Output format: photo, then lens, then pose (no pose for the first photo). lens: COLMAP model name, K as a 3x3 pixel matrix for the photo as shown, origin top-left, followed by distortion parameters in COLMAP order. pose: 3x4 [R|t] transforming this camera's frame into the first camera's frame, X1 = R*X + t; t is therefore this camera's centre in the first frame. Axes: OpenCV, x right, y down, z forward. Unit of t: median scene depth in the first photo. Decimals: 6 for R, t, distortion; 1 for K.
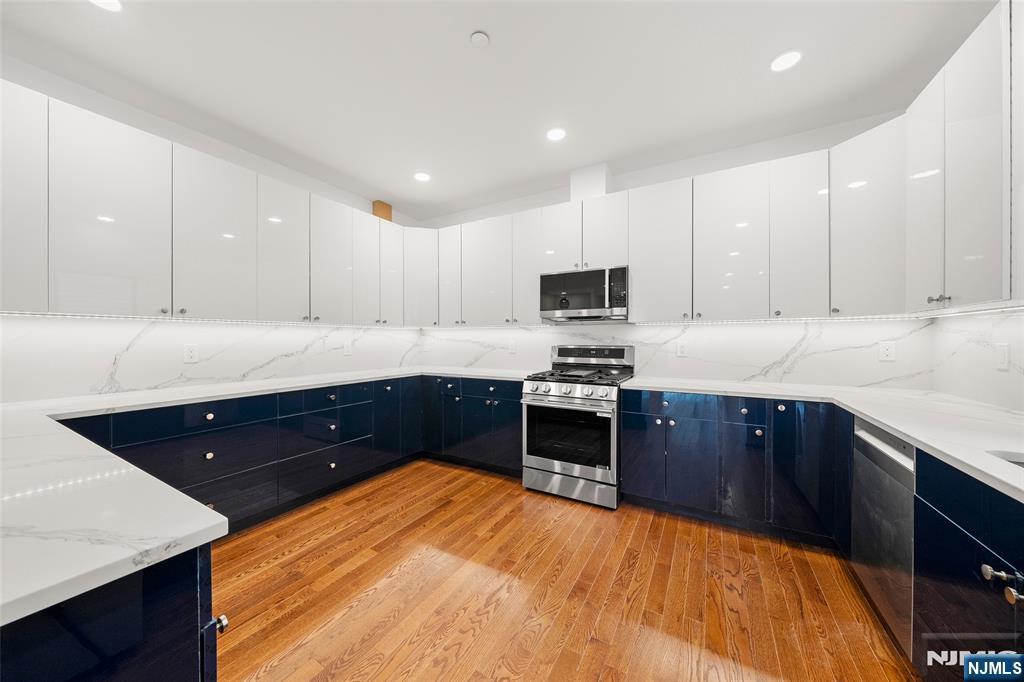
lens RADIAL K [[353.5, 0, 512.0], [0, 353.5, 341.0], [0, 0, 1]] dist [-0.000858, -0.000027]
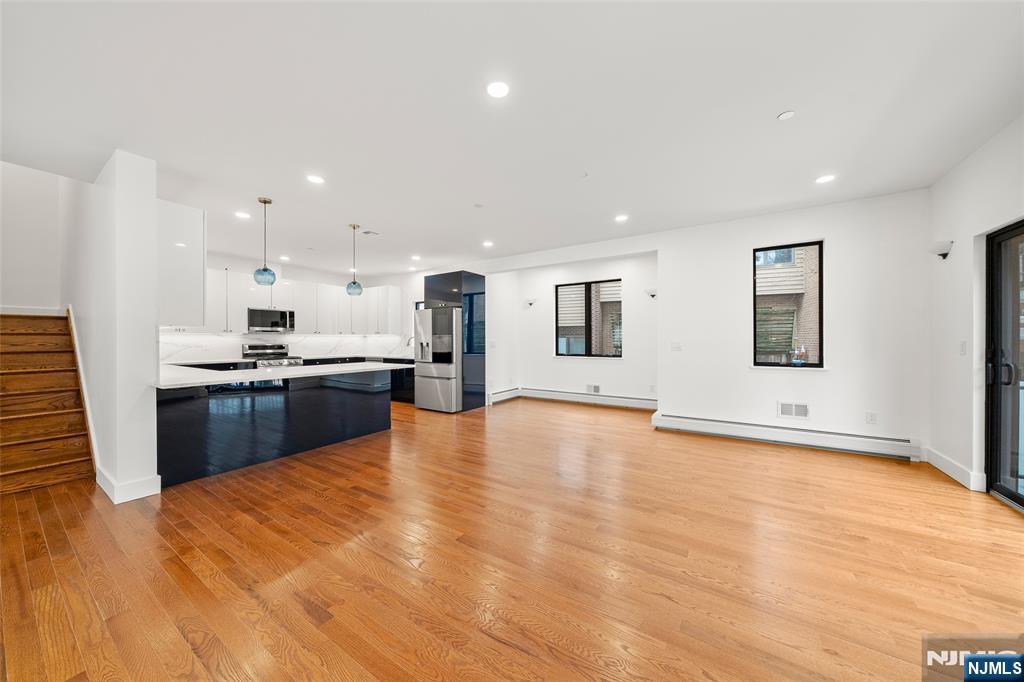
lens RADIAL K [[353.5, 0, 512.0], [0, 353.5, 341.0], [0, 0, 1]] dist [-0.000858, -0.000027]
pose [[0.052703, -0.001394, 0.998609, -2.276285], [0.006137, 0.999981, 0.001072, 0.002993], [-0.998591, 0.006072, 0.052711, -0.713028]]
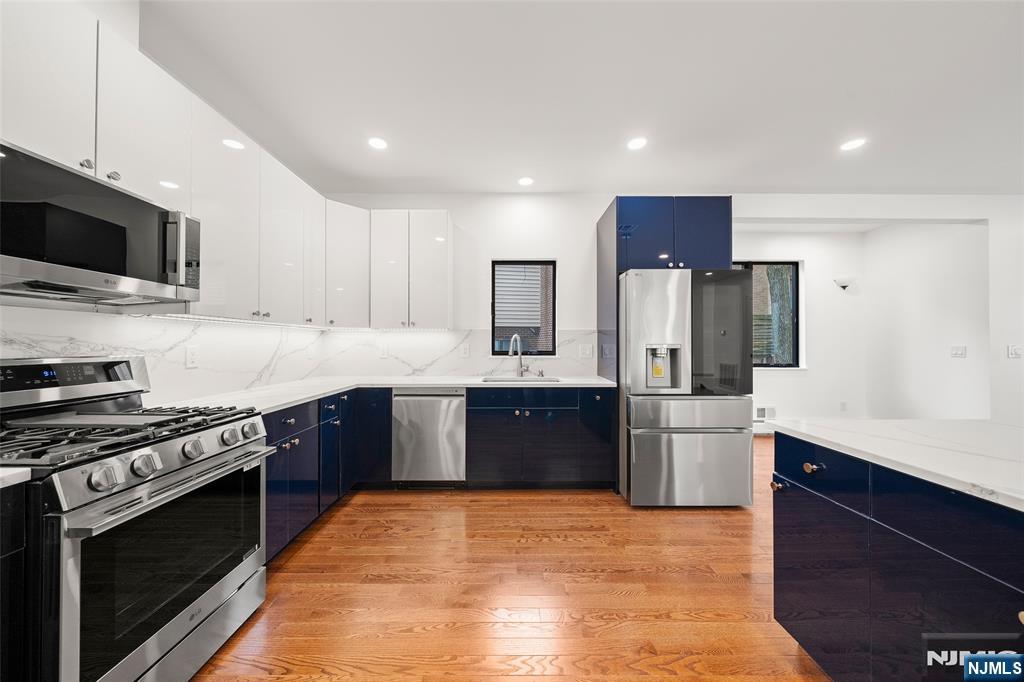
lens RADIAL K [[349.5, 0, 512.0], [0, 349.5, 341.0], [0, 0, 1]] dist [-0.000636, -0.000022]
pose [[-0.512106, 0.008289, 0.858882, -0.501459], [0.003670, 0.999965, -0.007462, -0.001372], [-0.858914, -0.000669, -0.512119, 0.931210]]
